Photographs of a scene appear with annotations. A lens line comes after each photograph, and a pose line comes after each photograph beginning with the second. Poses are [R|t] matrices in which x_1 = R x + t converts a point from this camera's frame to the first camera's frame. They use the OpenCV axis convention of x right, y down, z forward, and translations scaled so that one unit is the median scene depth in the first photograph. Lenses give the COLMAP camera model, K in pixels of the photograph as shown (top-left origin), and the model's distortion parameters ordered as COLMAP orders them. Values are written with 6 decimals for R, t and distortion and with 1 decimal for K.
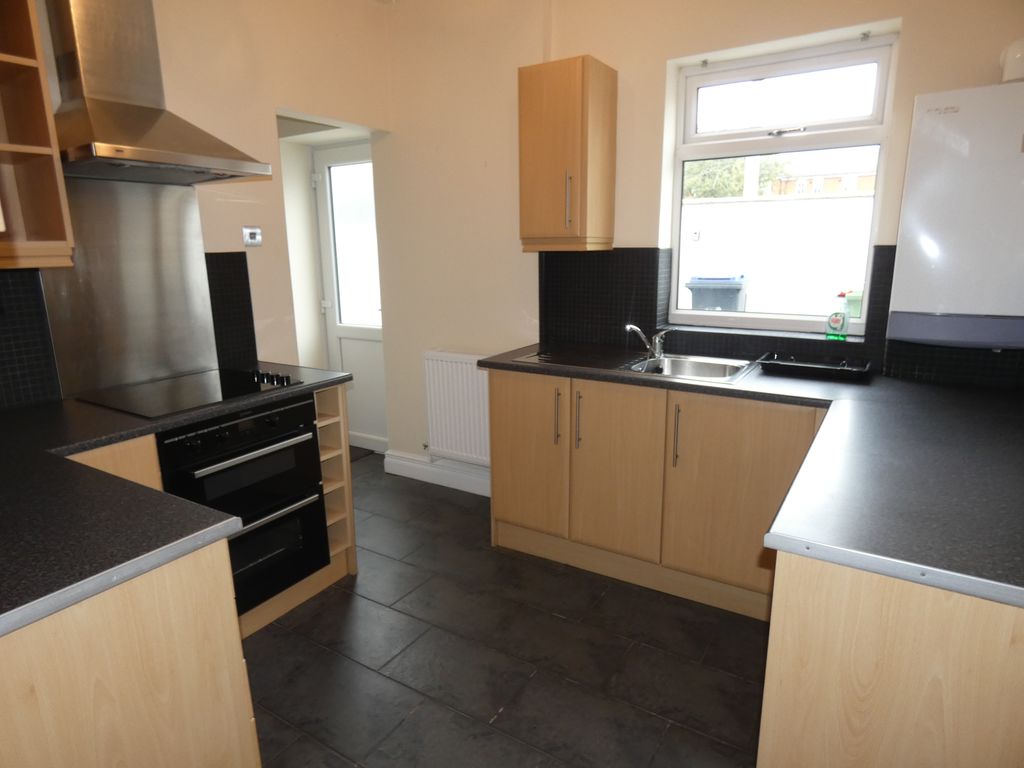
lens RADIAL K [[595.2, 0, 512.0], [0, 595.2, 384.0], [0, 0, 1]] dist [-0.019733, 0.000273]
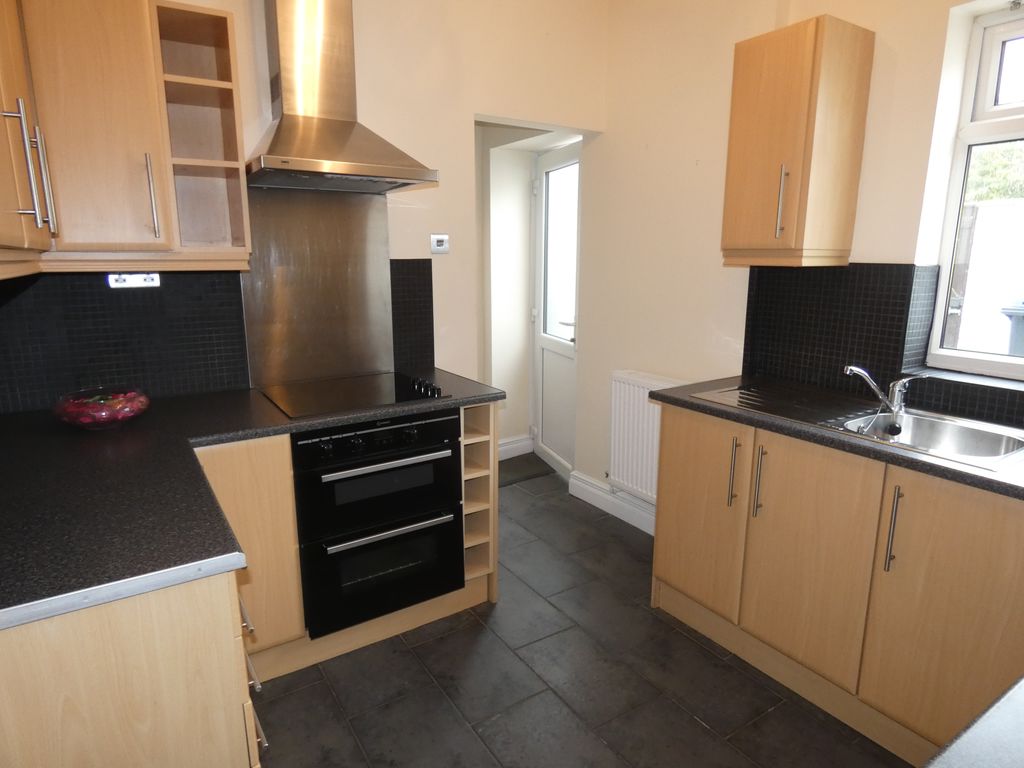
lens RADIAL K [[601.8, 0, 512.0], [0, 601.8, 384.0], [0, 0, 1]] dist [-0.013169, -0.000112]
pose [[0.909802, 0.101805, -0.402364, 0.113708], [-0.106969, 0.994215, 0.009680, -0.037971], [0.401022, 0.034234, 0.915429, 0.132639]]
